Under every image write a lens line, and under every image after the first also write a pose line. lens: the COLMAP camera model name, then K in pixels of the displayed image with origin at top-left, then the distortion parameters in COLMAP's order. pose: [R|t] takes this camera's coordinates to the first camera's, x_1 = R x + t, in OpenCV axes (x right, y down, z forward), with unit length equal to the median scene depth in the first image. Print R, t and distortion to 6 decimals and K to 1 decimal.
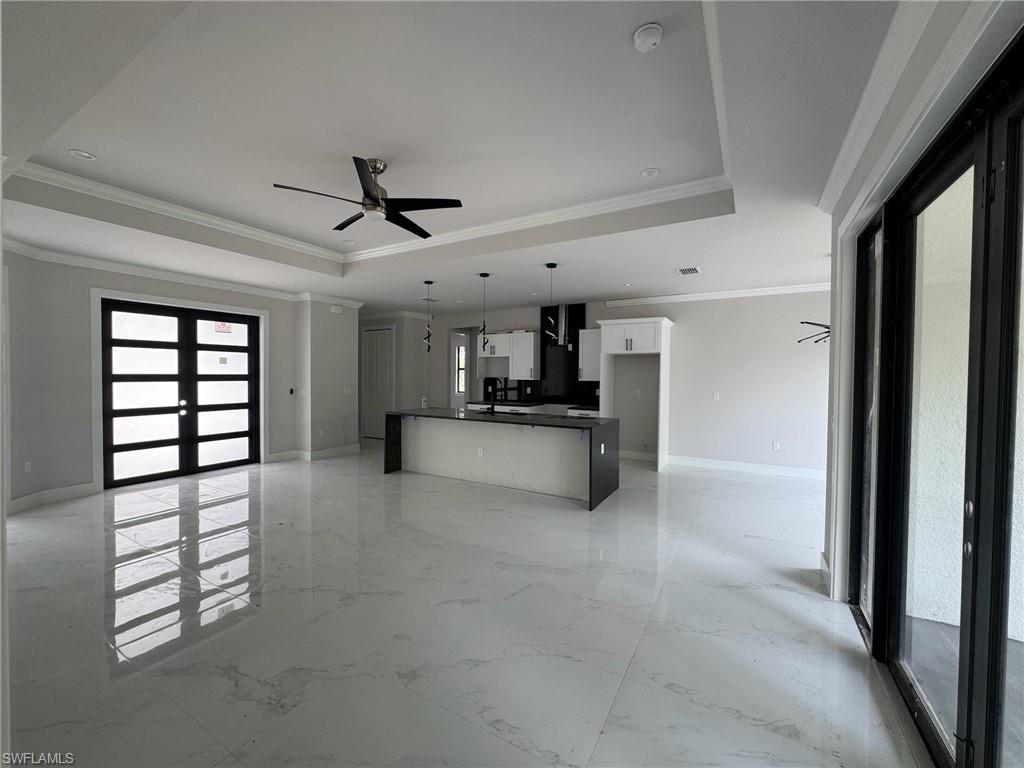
lens RADIAL K [[411.9, 0, 509.5], [0, 411.9, 385.0], [0, 0, 1]] dist [0.003124, 0.000742]
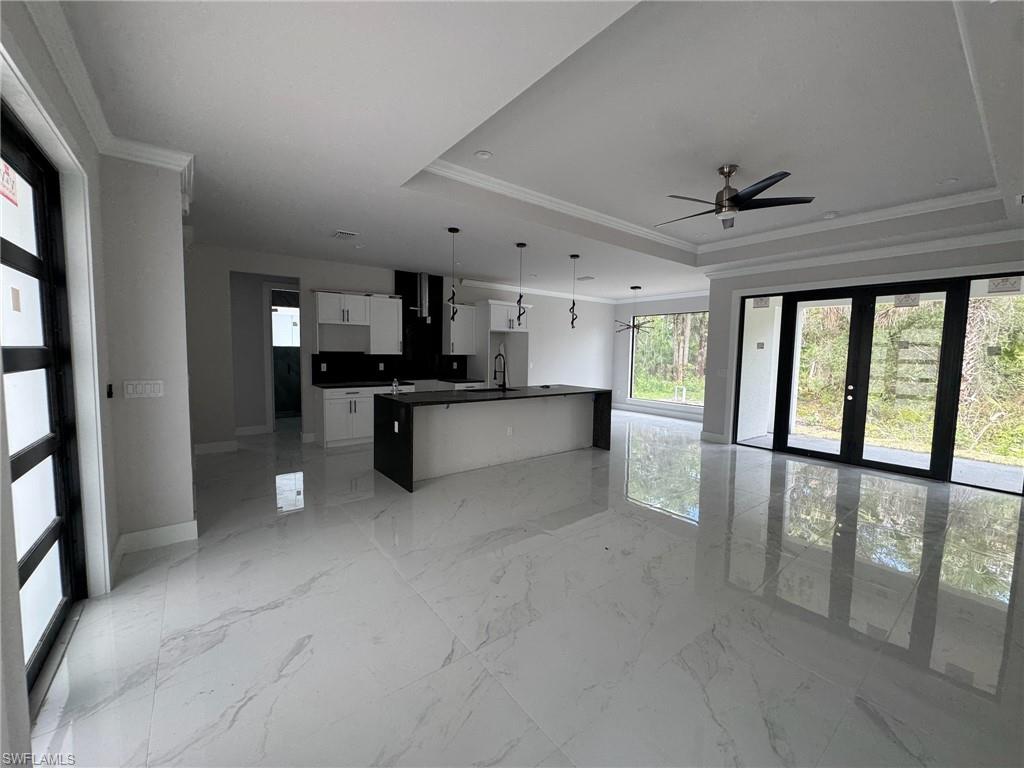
lens RADIAL K [[411.9, 0, 511.7], [0, 411.9, 381.9], [0, 0, 1]] dist [0.003124, 0.000742]
pose [[0.377138, -0.070206, 0.923492, -0.758273], [0.013510, 0.997434, 0.070309, -0.014499], [-0.926059, -0.014040, 0.377118, 0.510548]]
